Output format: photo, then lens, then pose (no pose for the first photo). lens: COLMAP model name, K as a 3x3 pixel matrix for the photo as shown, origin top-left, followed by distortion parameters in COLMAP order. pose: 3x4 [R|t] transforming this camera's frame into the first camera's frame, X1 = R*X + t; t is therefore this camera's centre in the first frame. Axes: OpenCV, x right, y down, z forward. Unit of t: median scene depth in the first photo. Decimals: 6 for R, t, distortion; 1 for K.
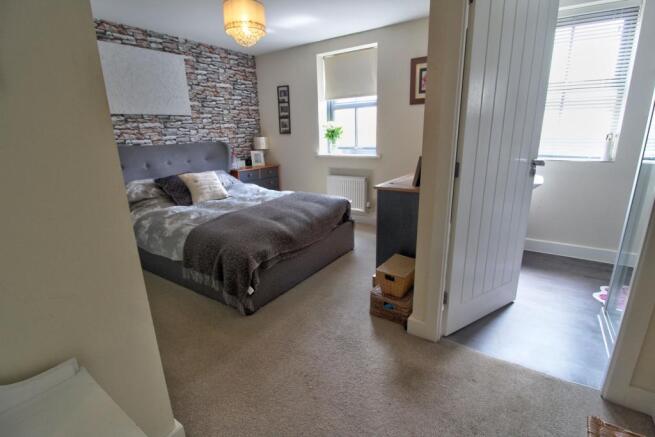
lens RADIAL K [[306.6, 0, 330.1], [0, 306.6, 216.6], [0, 0, 1]] dist [-0.000290, -0.000936]
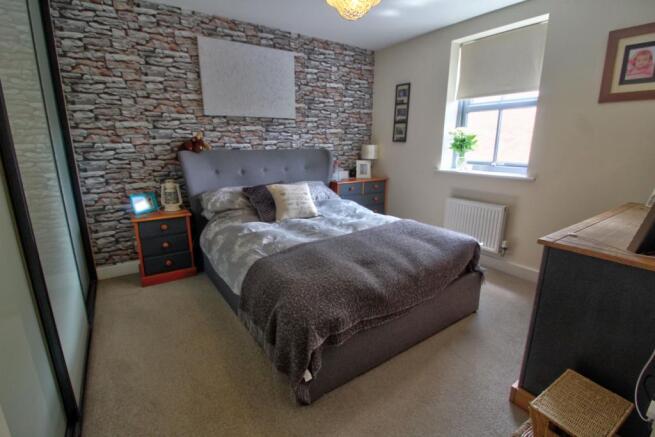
lens RADIAL K [[306.6, 0, 330.1], [0, 306.6, 216.6], [0, 0, 1]] dist [-0.000290, -0.000936]
pose [[0.931229, 0.114114, -0.346107, -0.014949], [-0.122578, 0.992456, -0.002587, -0.060677], [0.343201, 0.044835, 0.938191, 0.226610]]
